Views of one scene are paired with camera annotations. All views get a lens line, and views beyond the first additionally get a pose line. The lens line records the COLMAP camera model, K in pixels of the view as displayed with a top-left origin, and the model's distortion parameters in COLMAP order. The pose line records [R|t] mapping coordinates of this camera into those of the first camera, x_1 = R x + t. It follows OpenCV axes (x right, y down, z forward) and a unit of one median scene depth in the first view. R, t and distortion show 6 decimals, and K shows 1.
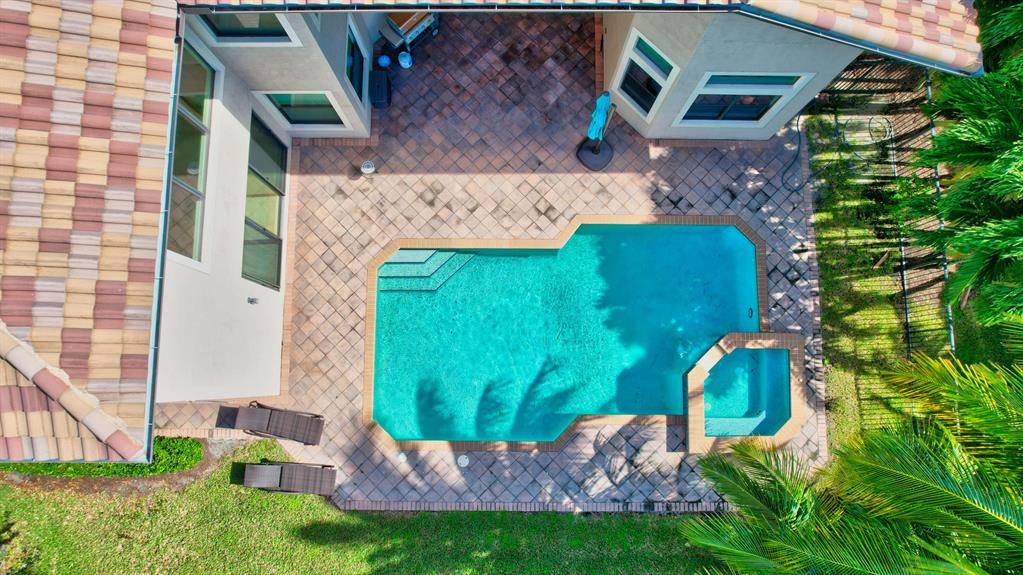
lens RADIAL K [[662.6, 0, 511.5], [0, 662.6, 287.5], [0, 0, 1]] dist [-0.028343, 0.000177]
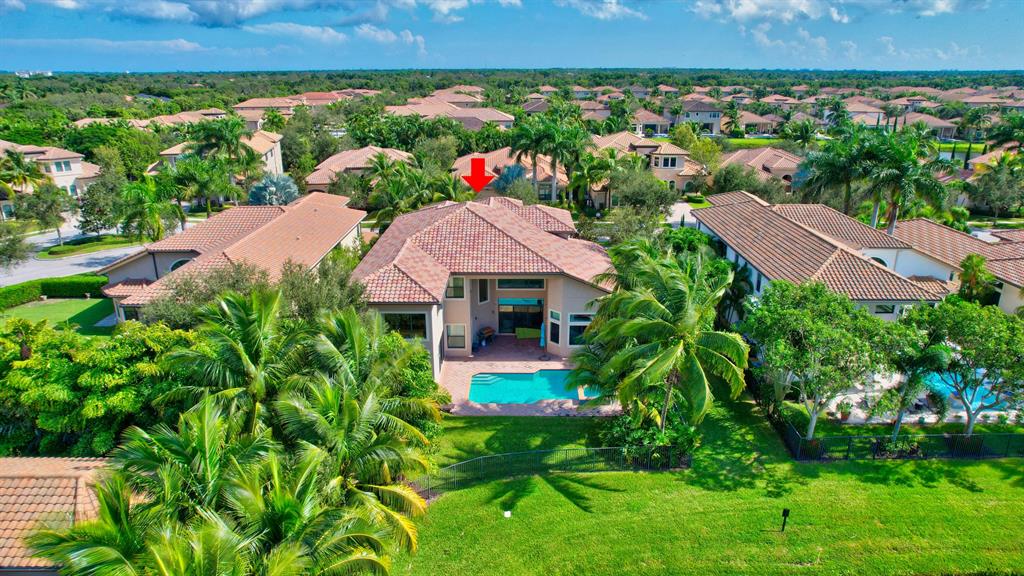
lens RADIAL K [[661.6, 0, 512.0], [0, 661.6, 288.0], [0, 0, 1]] dist [-0.017226, -0.000163]
pose [[0.999983, 0.000438, -0.005859, -0.007068], [-0.005451, 0.441387, -0.897300, 2.553731], [0.002193, 0.897317, 0.441382, -0.688695]]
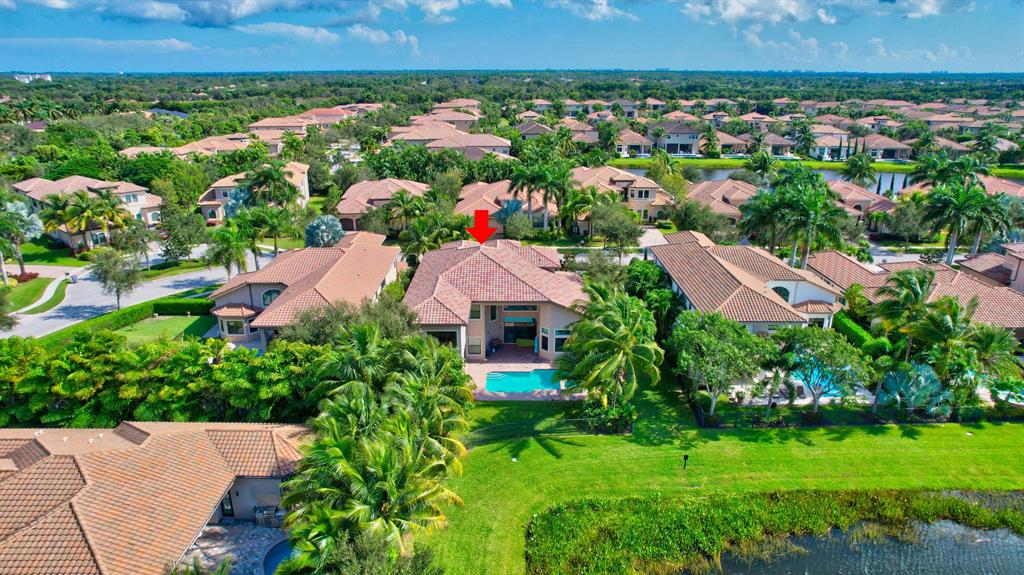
lens RADIAL K [[663.3, 0, 512.0], [0, 663.3, 287.5], [0, 0, 1]] dist [-0.028343, 0.000177]
pose [[0.999994, -0.000578, 0.003495, -0.058434], [0.003392, 0.440776, -0.897611, 3.679671], [-0.001022, 0.897617, 0.440775, -1.422919]]
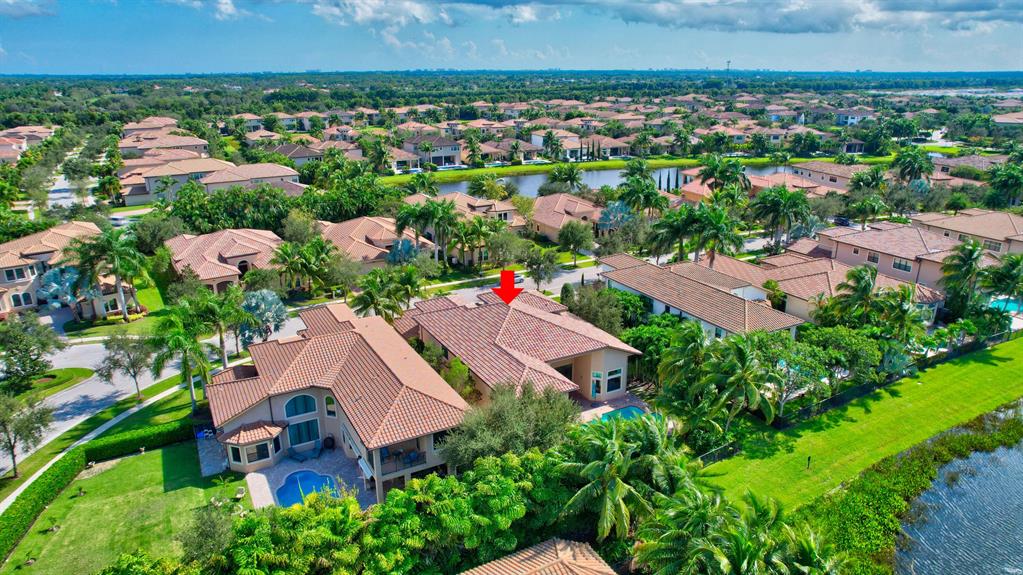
lens RADIAL K [[662.6, 0, 511.5], [0, 662.6, 287.5], [0, 0, 1]] dist [-0.028343, 0.000177]
pose [[0.875345, -0.158662, 0.456725, -2.420512], [0.479908, 0.400030, -0.780810, 2.802610], [-0.058819, 0.902664, 0.426308, -1.653926]]
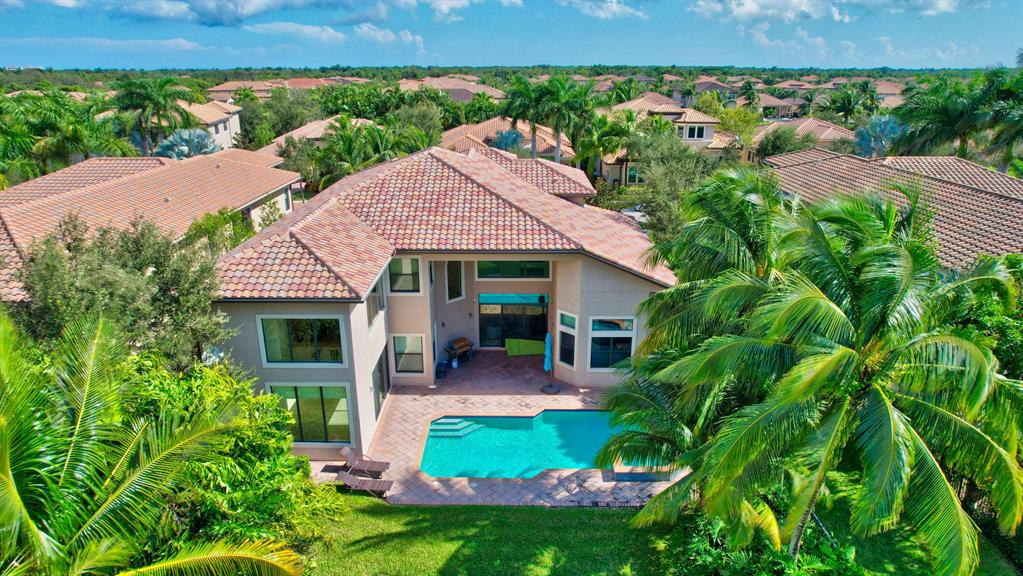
lens RADIAL K [[661.0, 0, 511.5], [0, 661.0, 288.0], [0, 0, 1]] dist [-0.017226, -0.000163]
pose [[0.999987, 0.001386, -0.004822, 0.023268], [-0.004938, 0.442180, -0.896913, 1.459353], [0.000889, 0.896925, 0.442181, -0.112517]]
